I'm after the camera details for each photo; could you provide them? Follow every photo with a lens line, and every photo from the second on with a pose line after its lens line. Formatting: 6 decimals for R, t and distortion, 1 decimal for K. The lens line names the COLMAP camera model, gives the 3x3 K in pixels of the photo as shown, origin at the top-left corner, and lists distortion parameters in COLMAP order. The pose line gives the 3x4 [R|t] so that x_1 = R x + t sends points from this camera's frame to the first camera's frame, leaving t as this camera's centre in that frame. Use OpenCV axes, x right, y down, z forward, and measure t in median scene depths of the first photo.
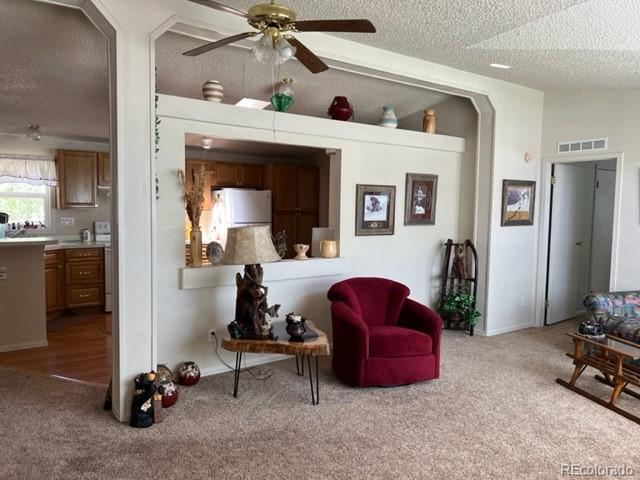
lens RADIAL K [[481.8, 0, 321.7], [0, 481.8, 239.0], [0, 0, 1]] dist [0.005400, -0.000399]
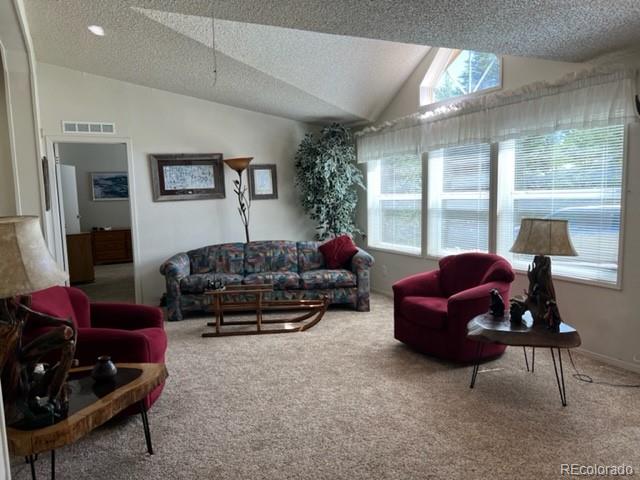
lens RADIAL K [[481.8, 0, 322.1], [0, 481.8, 243.1], [0, 0, 1]] dist [0.005400, -0.000399]
pose [[0.145473, -0.124759, 0.981465, -0.699886], [0.099160, 0.988861, 0.111002, -0.029576], [-0.984381, 0.081174, 0.156223, 0.644152]]
